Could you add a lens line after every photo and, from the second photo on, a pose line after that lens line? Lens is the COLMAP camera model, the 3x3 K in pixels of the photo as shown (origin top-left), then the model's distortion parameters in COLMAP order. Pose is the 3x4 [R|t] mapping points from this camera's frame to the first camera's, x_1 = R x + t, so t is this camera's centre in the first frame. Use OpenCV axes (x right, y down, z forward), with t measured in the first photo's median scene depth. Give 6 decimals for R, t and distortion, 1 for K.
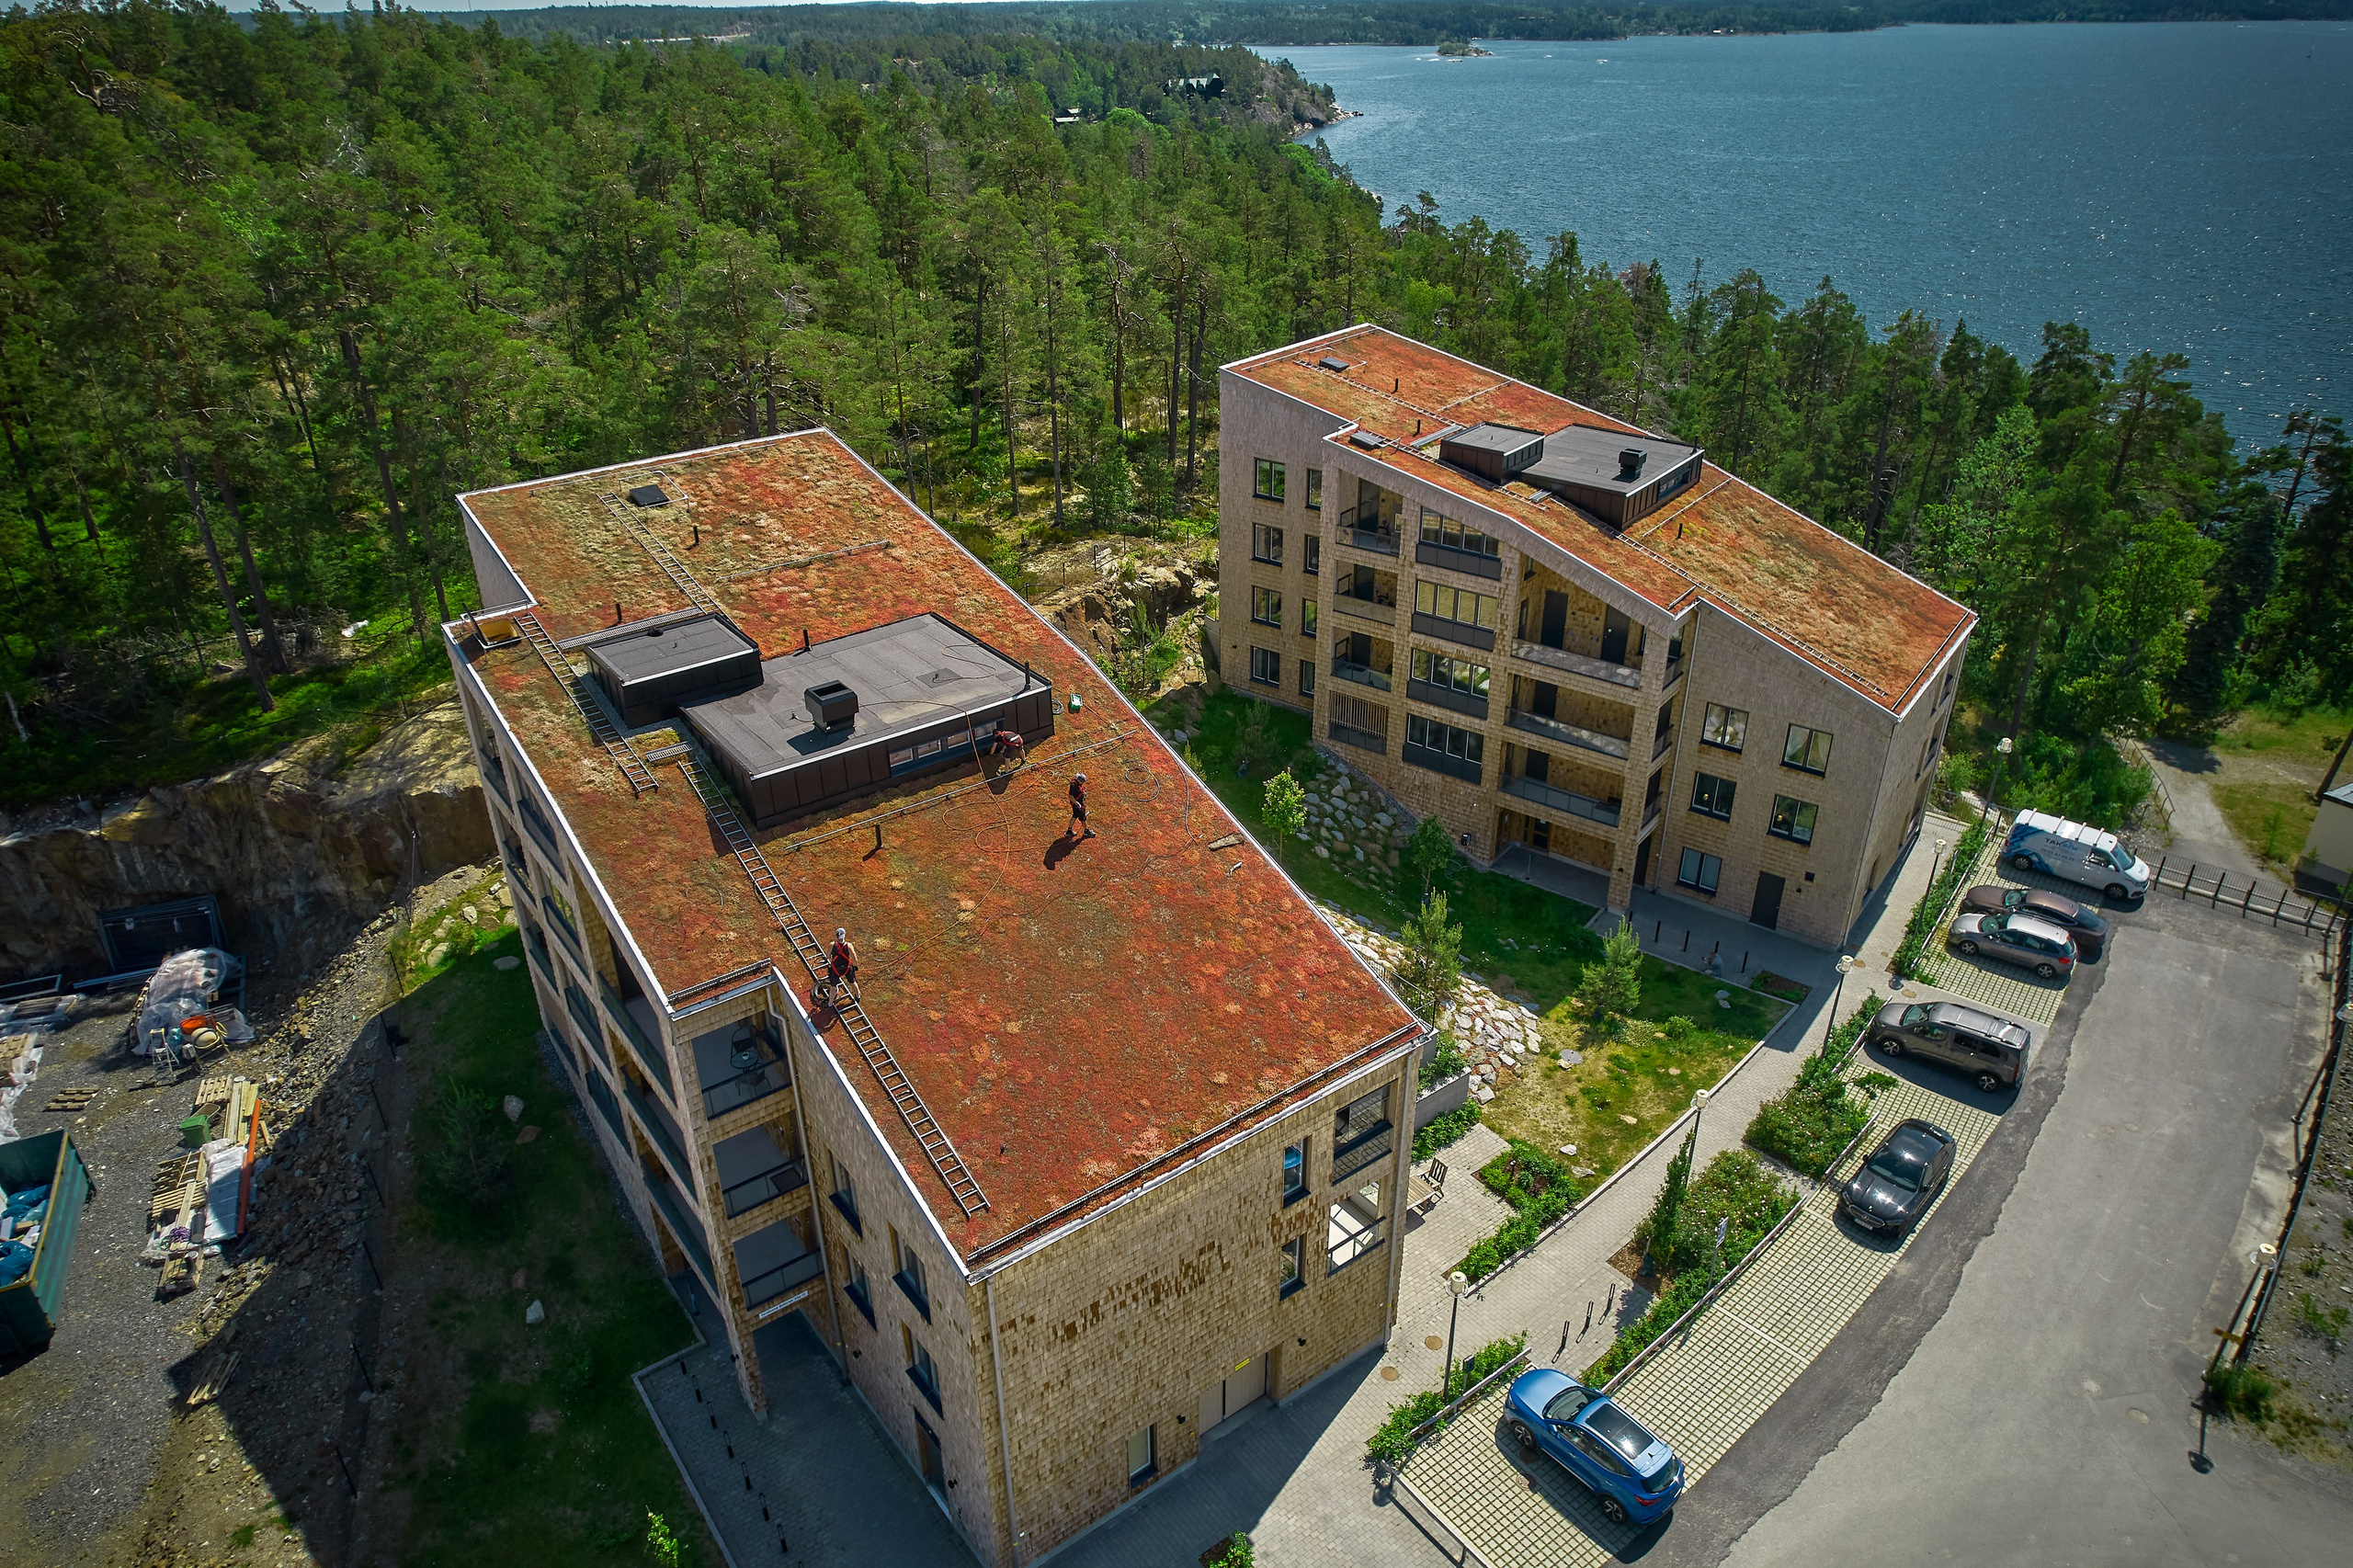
lens RADIAL K [[1499.6, 0, 1173.6], [0, 1499.6, 795.7], [0, 0, 1]] dist [-0.049697, 0.026391]
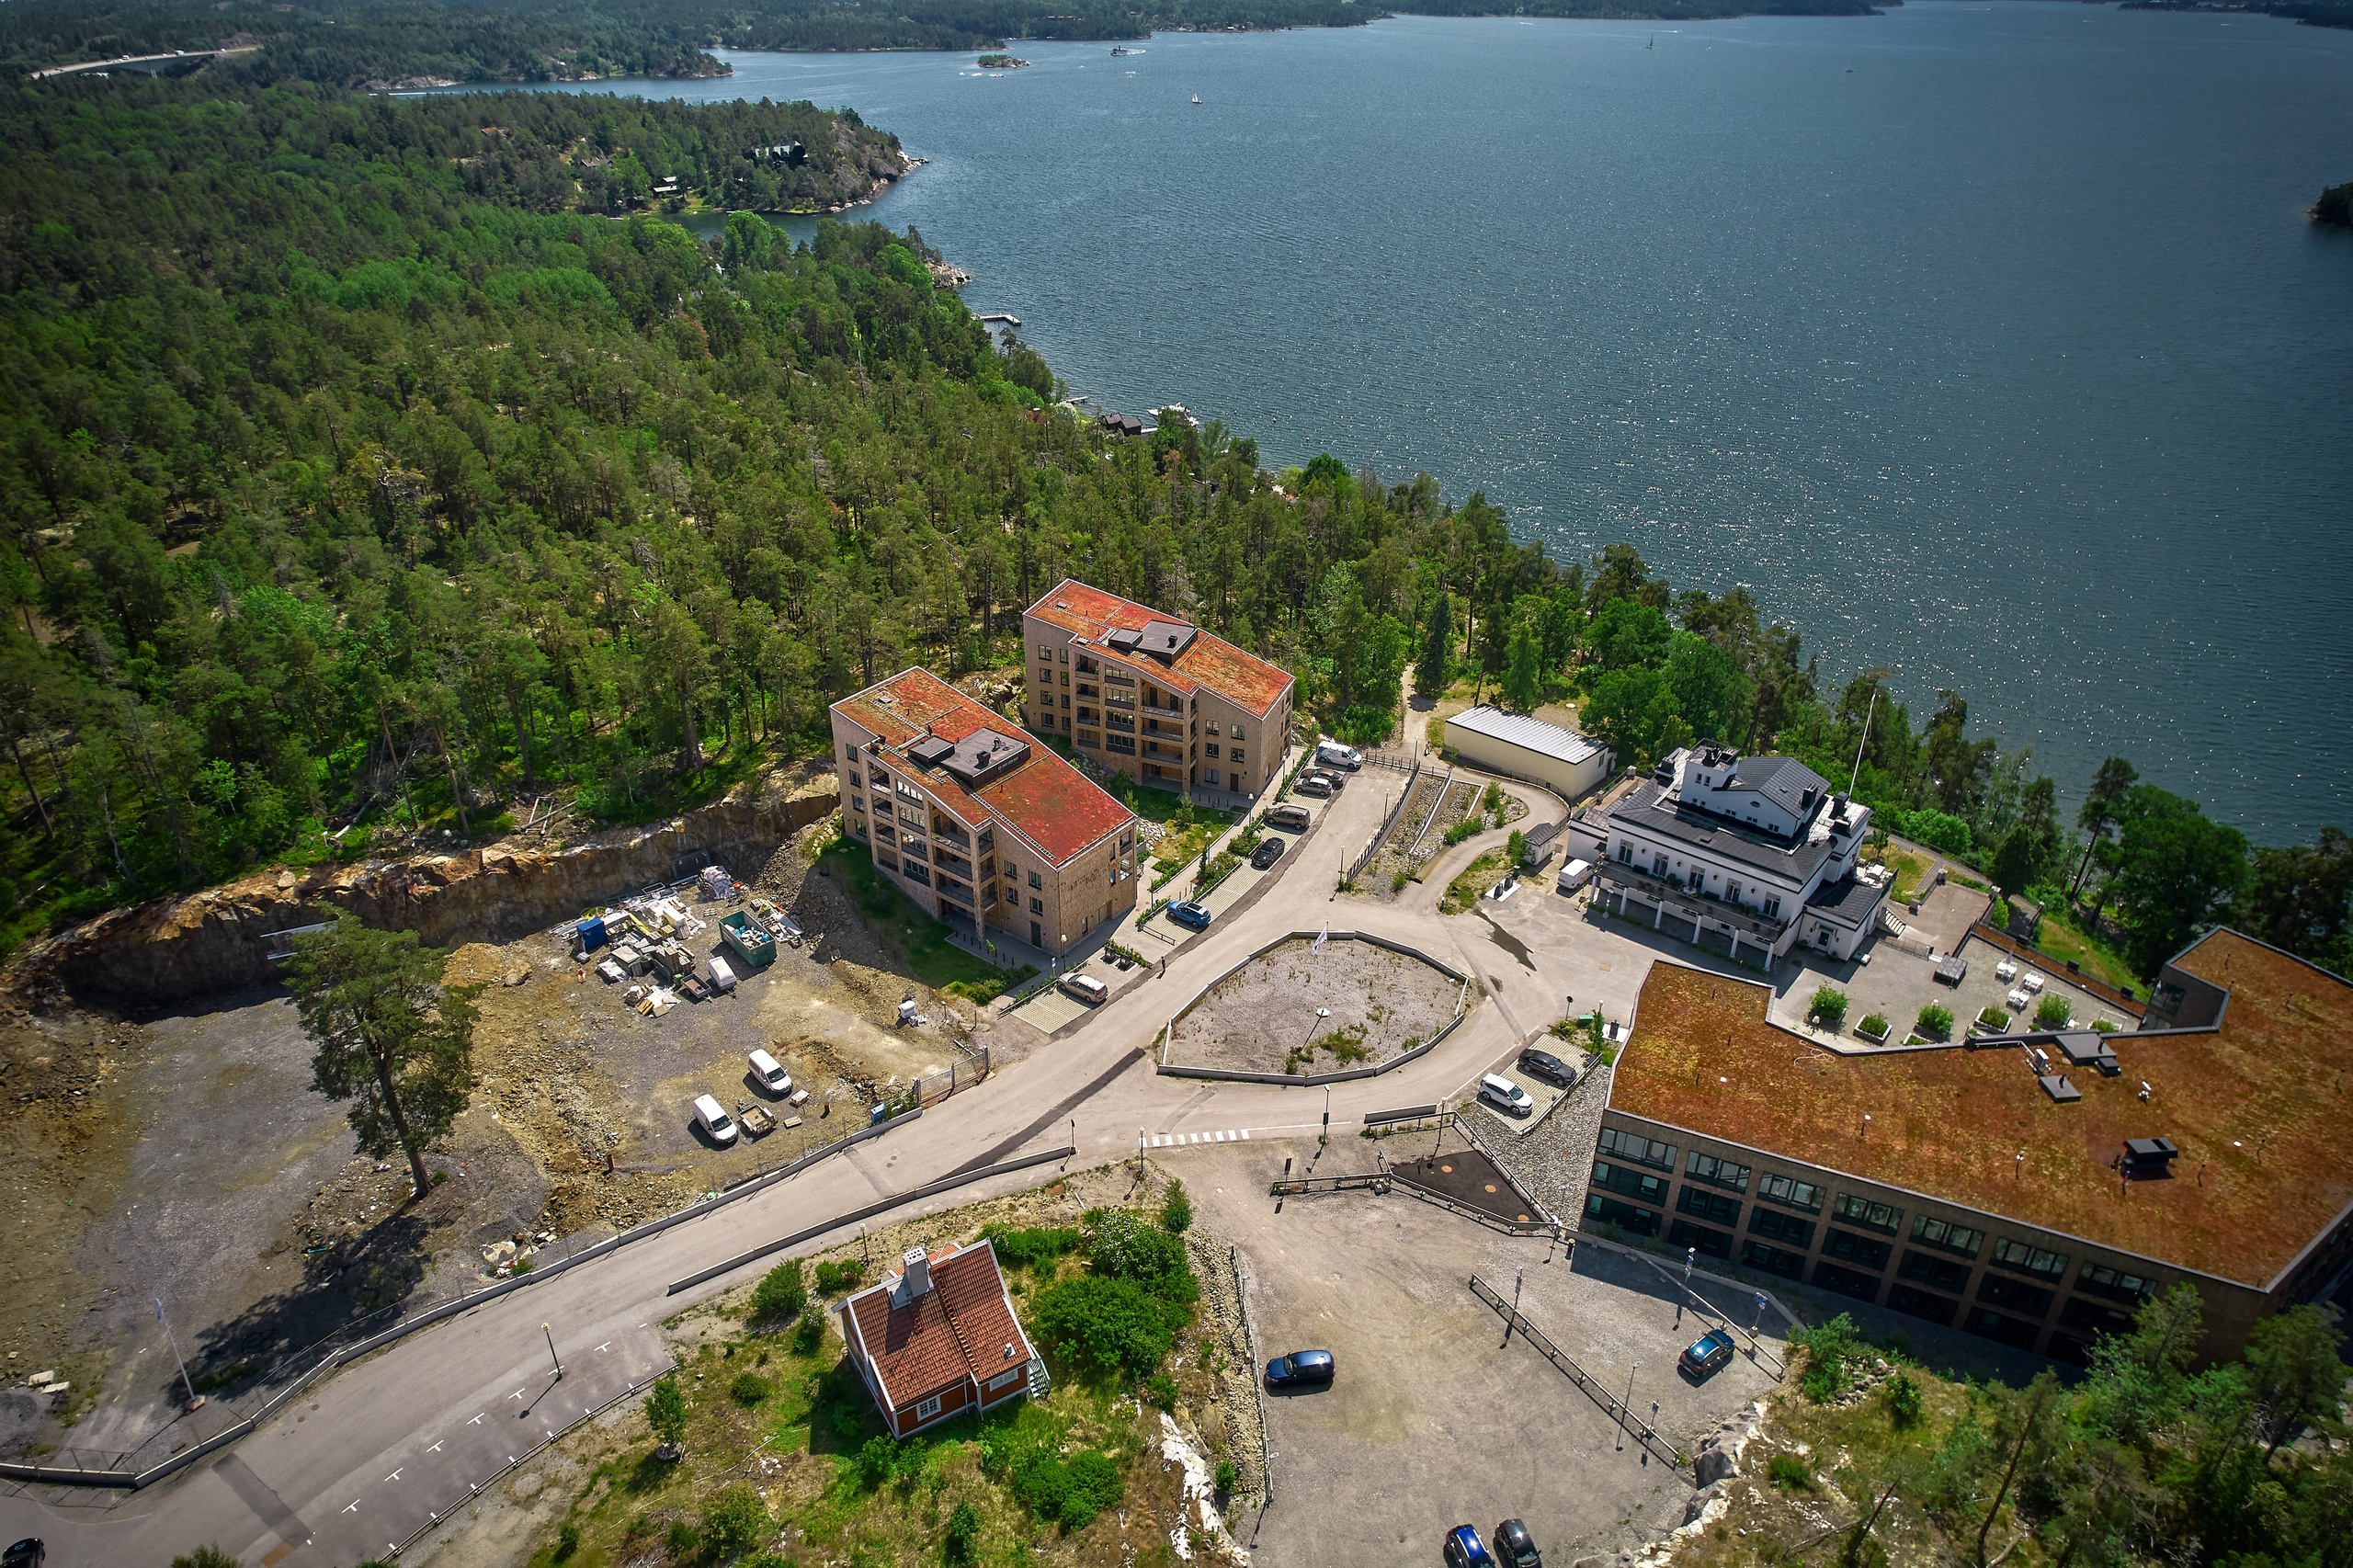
lens RADIAL K [[1499.6, 0, 1171.3], [0, 1499.6, 774.7], [0, 0, 1]] dist [-0.049697, 0.026391]
pose [[0.961197, -0.122426, 0.247208, -0.471232], [0.121727, 0.992397, 0.018173, -0.015586], [-0.247554, 0.012624, 0.968792, -1.912585]]
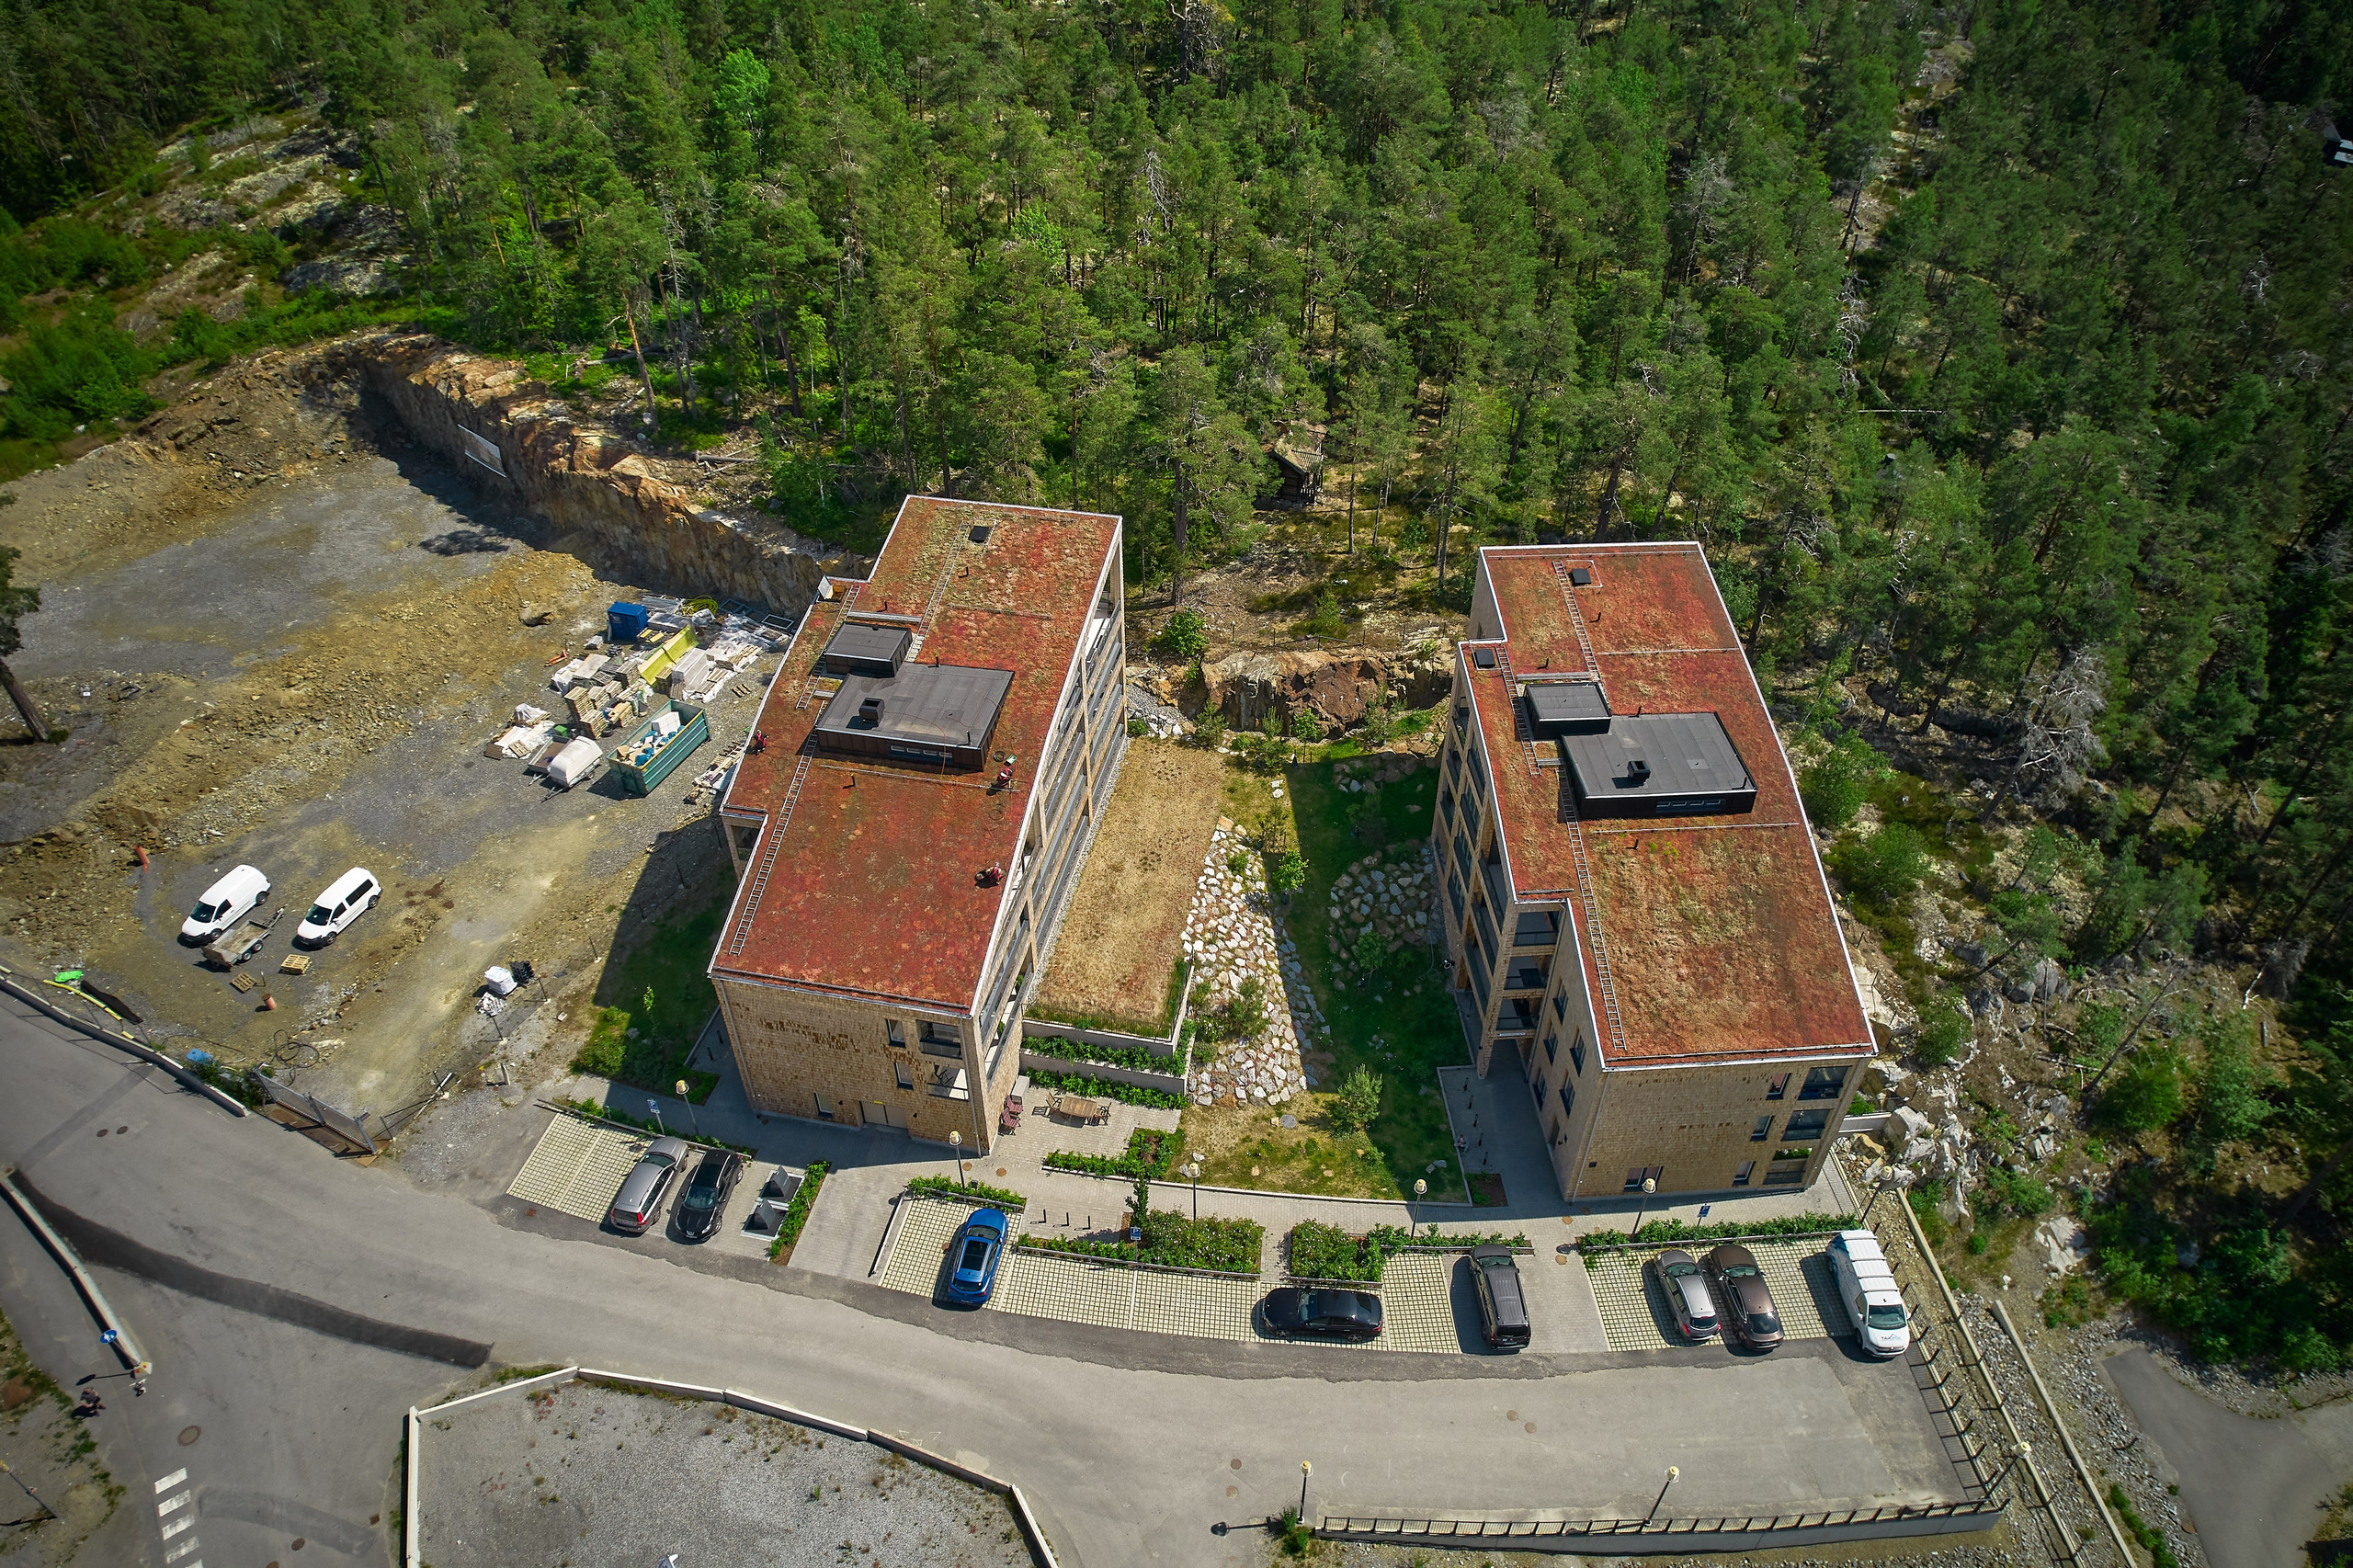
lens RADIAL K [[1499.6, 0, 1181.4], [0, 1499.6, 789.9], [0, 0, 1]] dist [-0.049697, 0.026391]
pose [[0.659535, 0.483316, -0.575690, 0.783858], [-0.360383, 0.875432, 0.322091, -0.479021], [0.659649, -0.004962, 0.751557, -0.139370]]
